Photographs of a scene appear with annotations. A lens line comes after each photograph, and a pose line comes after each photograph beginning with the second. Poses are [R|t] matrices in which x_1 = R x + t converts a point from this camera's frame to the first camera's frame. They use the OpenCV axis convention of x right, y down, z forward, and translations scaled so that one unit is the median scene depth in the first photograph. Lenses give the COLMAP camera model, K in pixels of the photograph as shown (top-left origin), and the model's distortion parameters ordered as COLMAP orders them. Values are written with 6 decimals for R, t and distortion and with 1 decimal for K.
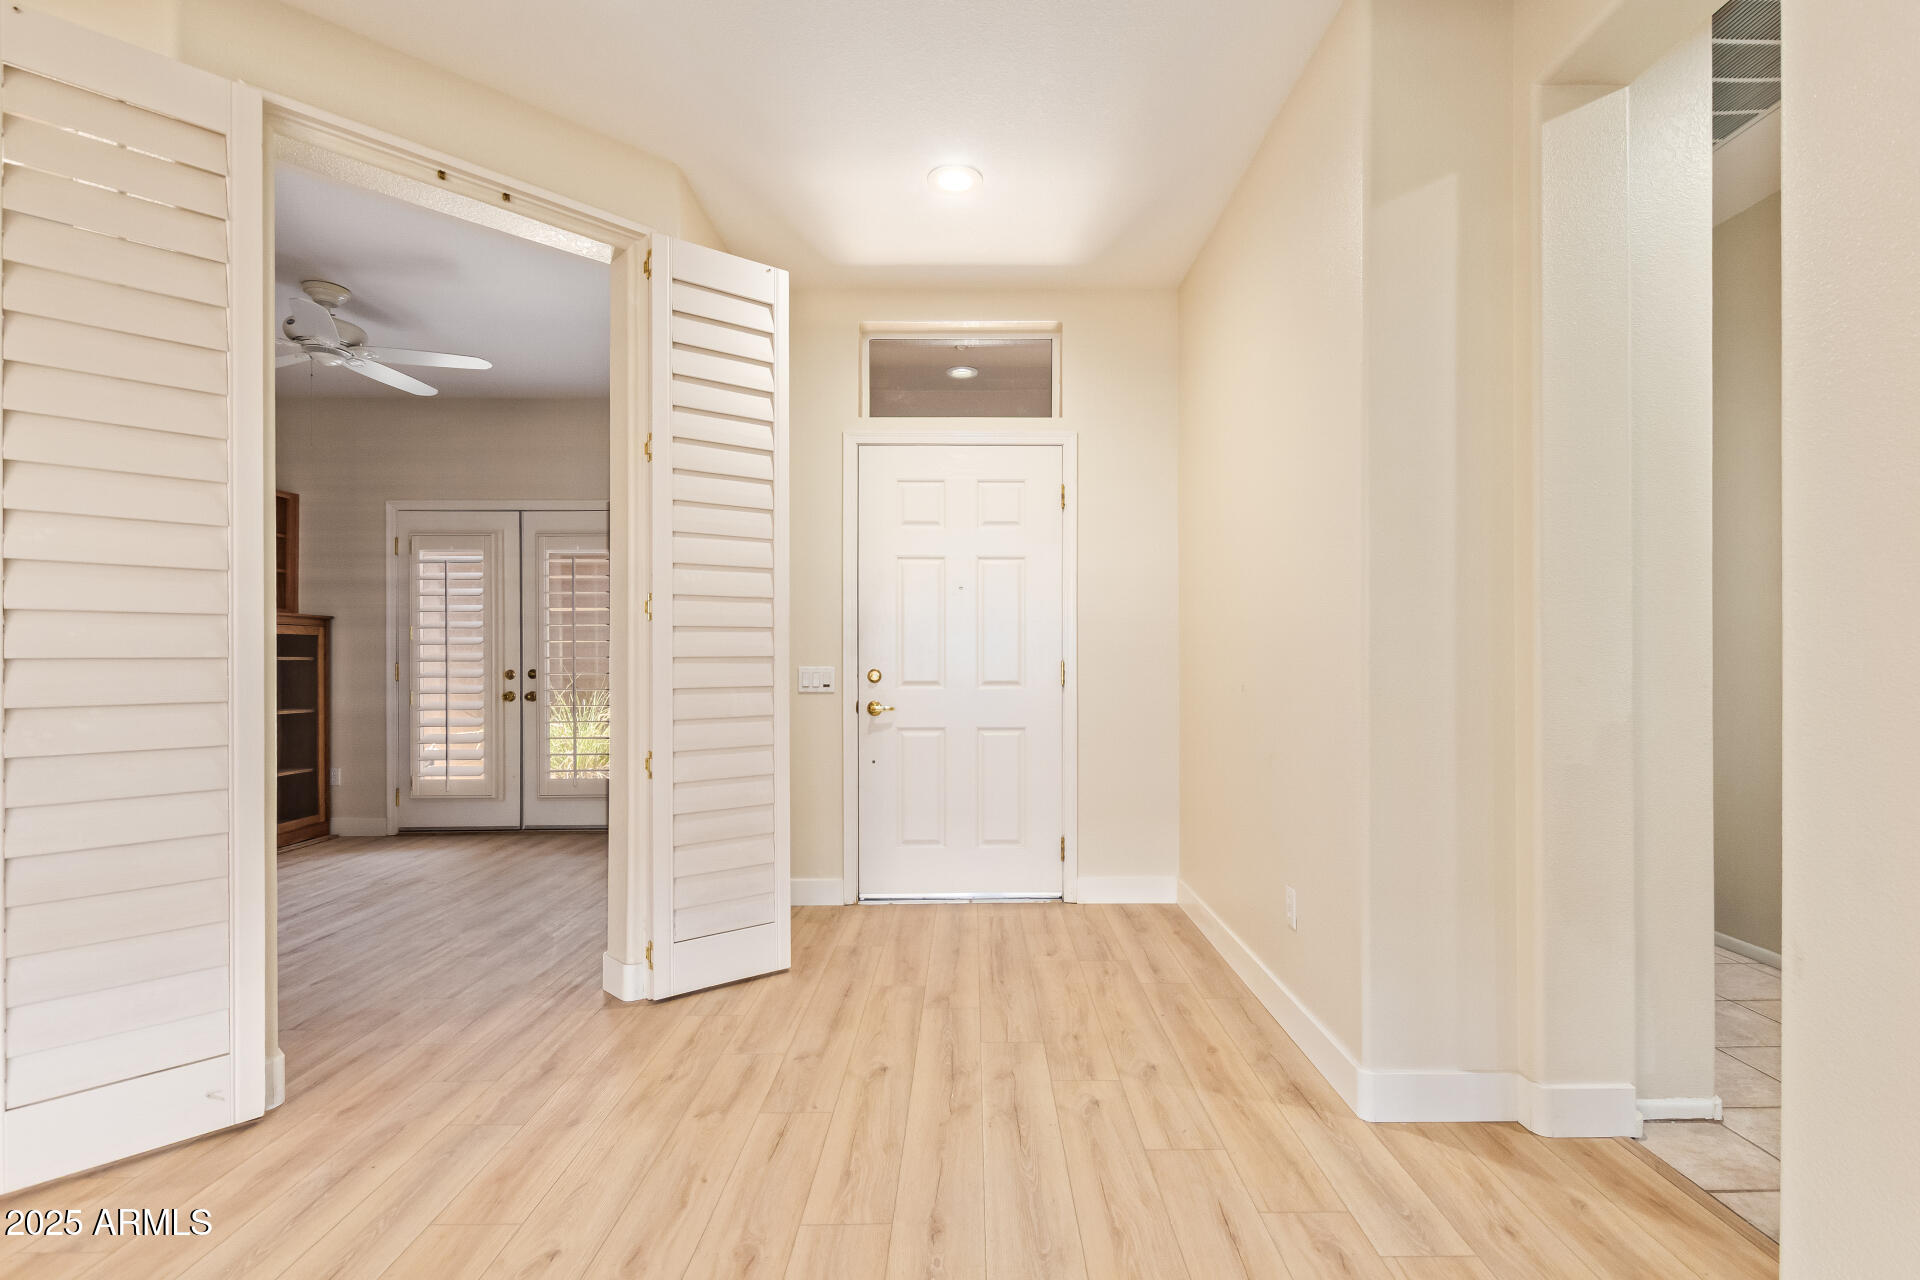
lens RADIAL K [[887.3, 0, 993.5], [0, 887.3, 655.4], [0, 0, 1]] dist [0.005828, 0.000188]
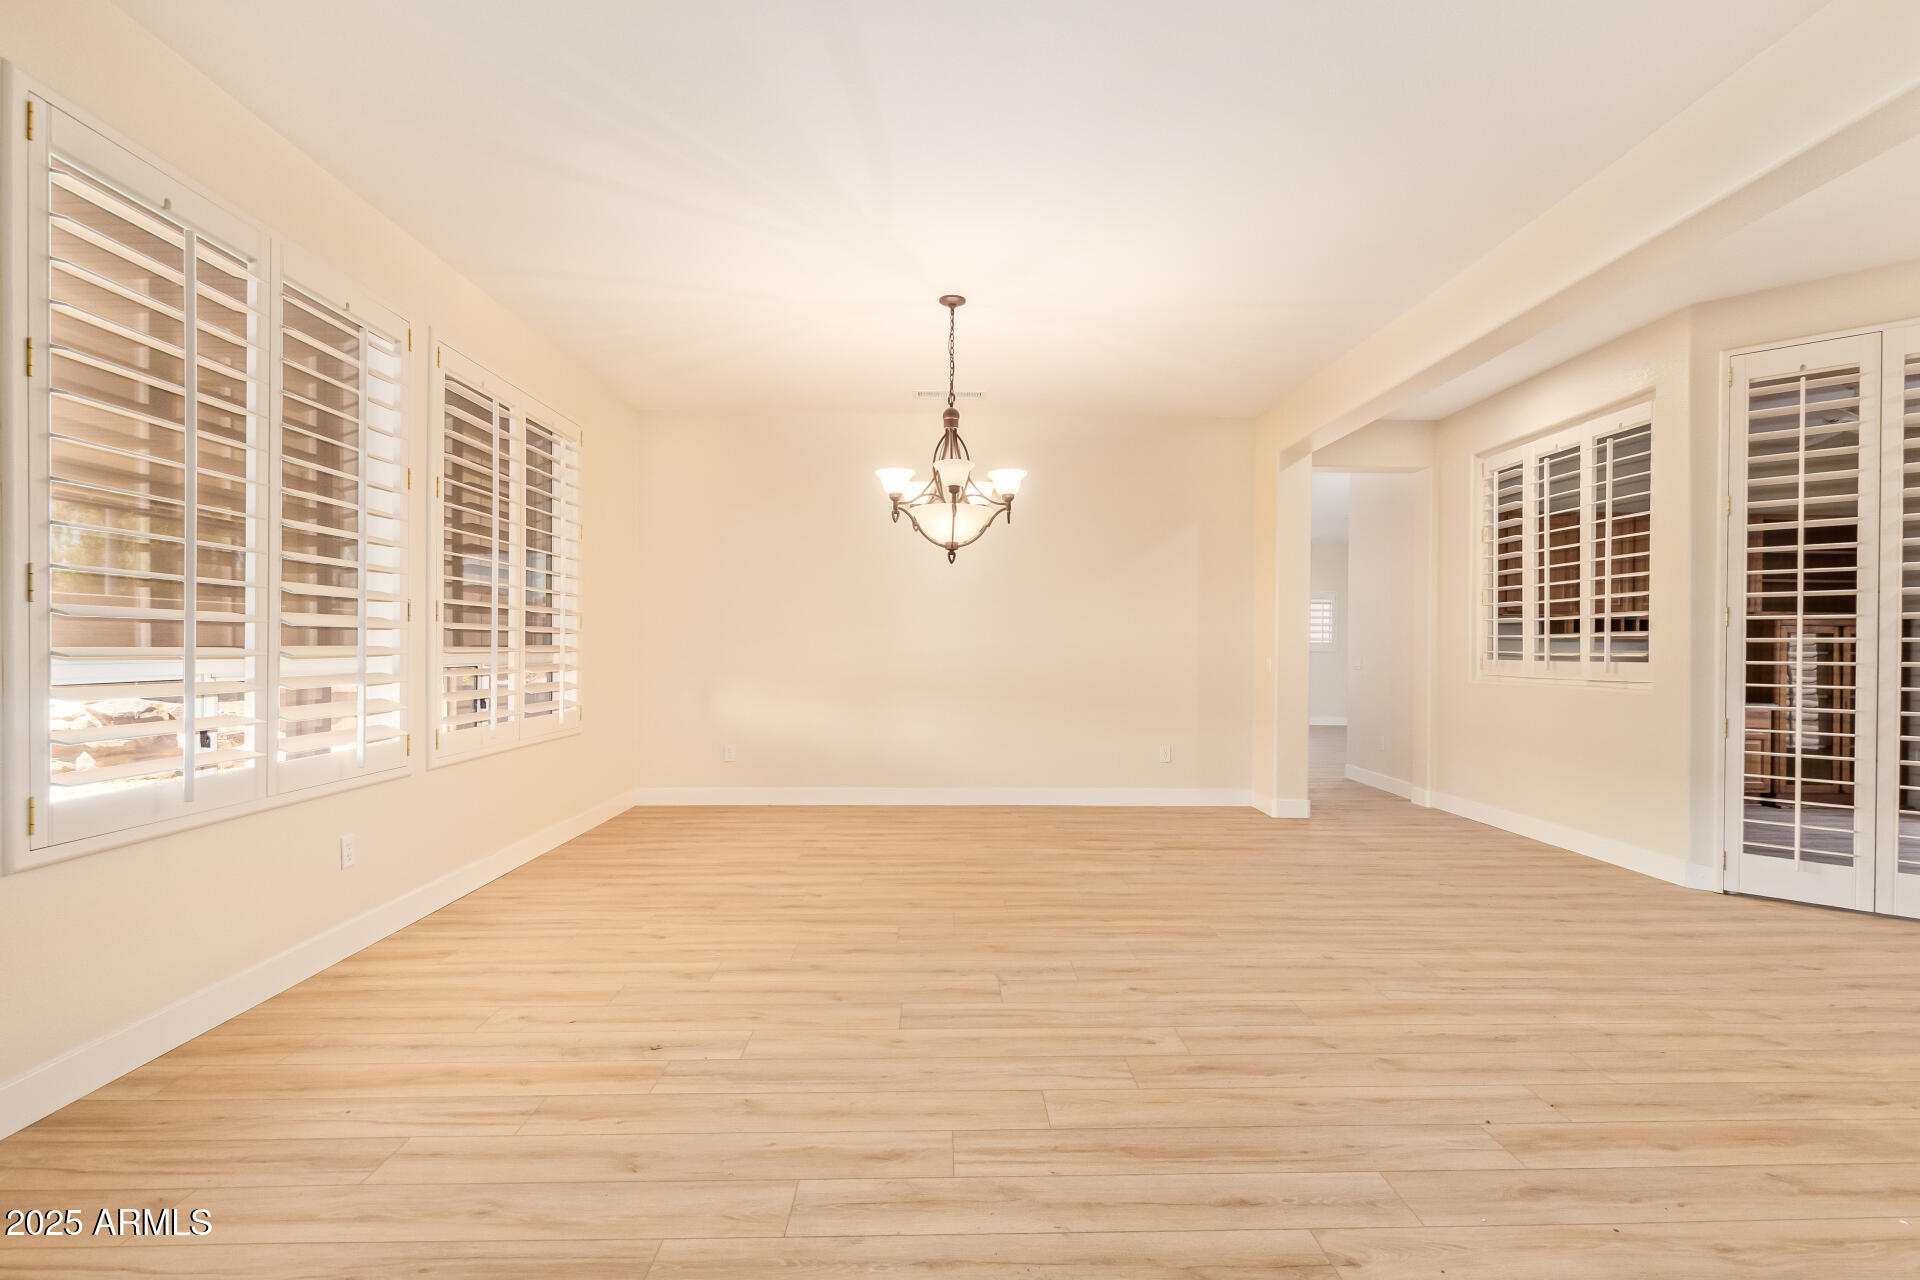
lens RADIAL K [[885.4, 0, 952.0], [0, 885.4, 652.5], [0, 0, 1]] dist [0.002362, -0.000119]
pose [[-0.002341, 0.009151, -0.999955, 0.685553], [-0.006842, 0.999935, 0.009167, -0.001137], [0.999974, 0.006863, -0.002278, -0.416888]]
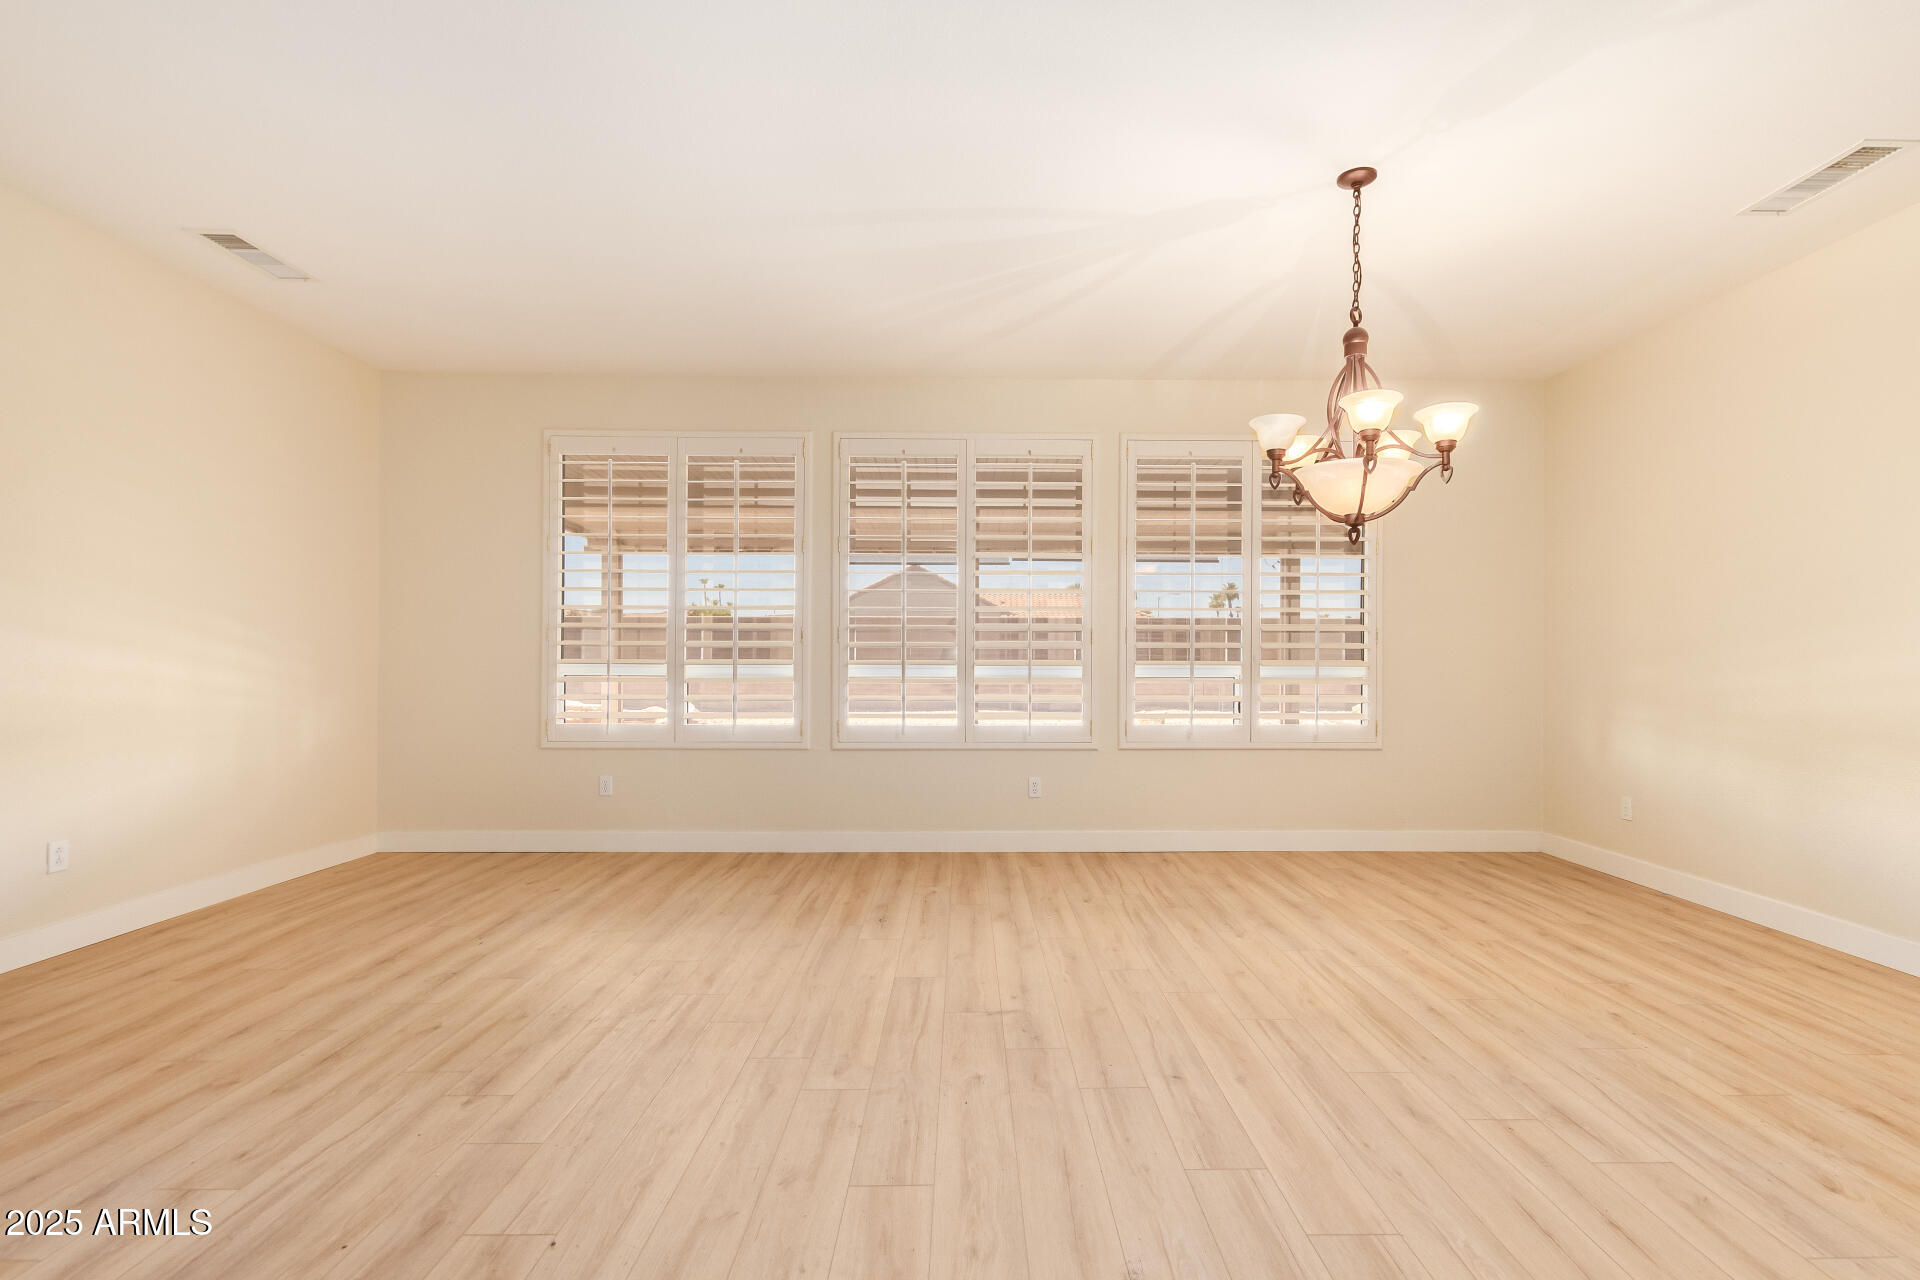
lens RADIAL K [[880.2, 0, 980.0], [0, 880.2, 656.5], [0, 0, 1]] dist [0.002768, -0.001071]
pose [[-0.999989, -0.001412, 0.004470, -0.185074], [-0.001413, 0.999999, -0.000227, -0.001100], [-0.004469, -0.000234, -0.999990, 0.465555]]
